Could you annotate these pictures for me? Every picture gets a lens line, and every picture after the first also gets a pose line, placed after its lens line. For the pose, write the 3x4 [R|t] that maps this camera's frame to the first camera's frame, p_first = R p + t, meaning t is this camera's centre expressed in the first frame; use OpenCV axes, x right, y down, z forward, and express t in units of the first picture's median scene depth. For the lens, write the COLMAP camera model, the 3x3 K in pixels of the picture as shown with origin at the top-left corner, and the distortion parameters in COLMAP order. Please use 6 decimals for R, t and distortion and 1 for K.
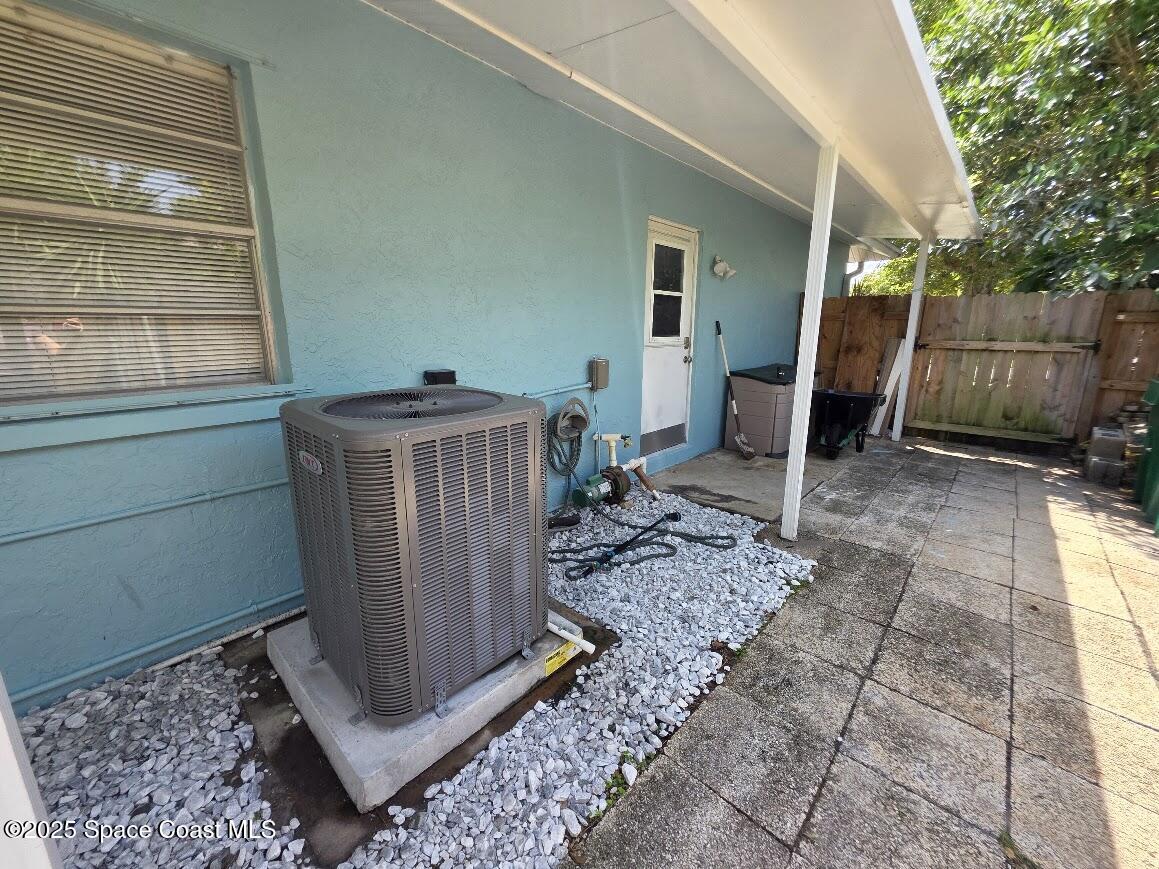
lens RADIAL K [[466.0, 0, 579.6], [0, 466.0, 428.4], [0, 0, 1]] dist [-0.001896, 0.000485]
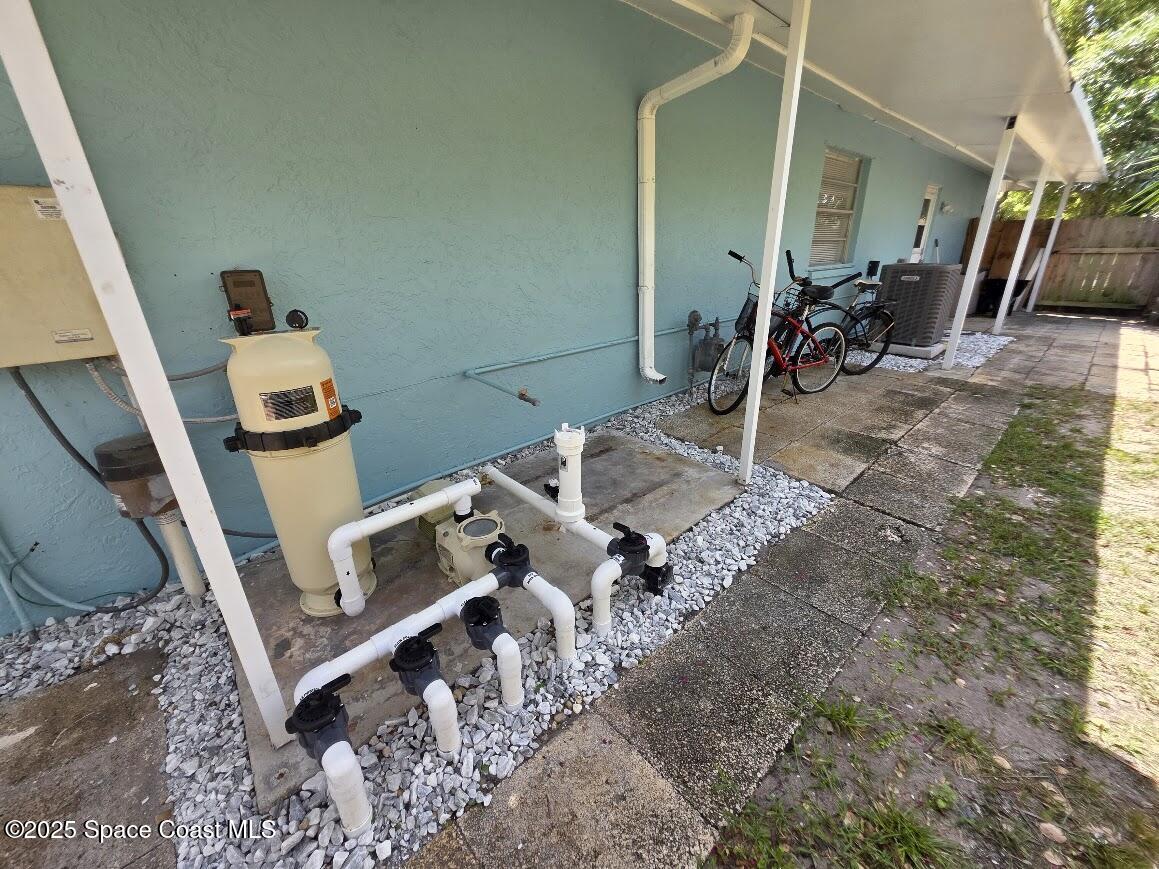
lens RADIAL K [[466.0, 0, 580.4], [0, 466.0, 437.1], [0, 0, 1]] dist [-0.001896, 0.000485]
pose [[0.995116, 0.012797, -0.097880, -0.791764], [0.003294, 0.986704, 0.162497, 0.202465], [0.098658, -0.162025, 0.981842, -0.915175]]
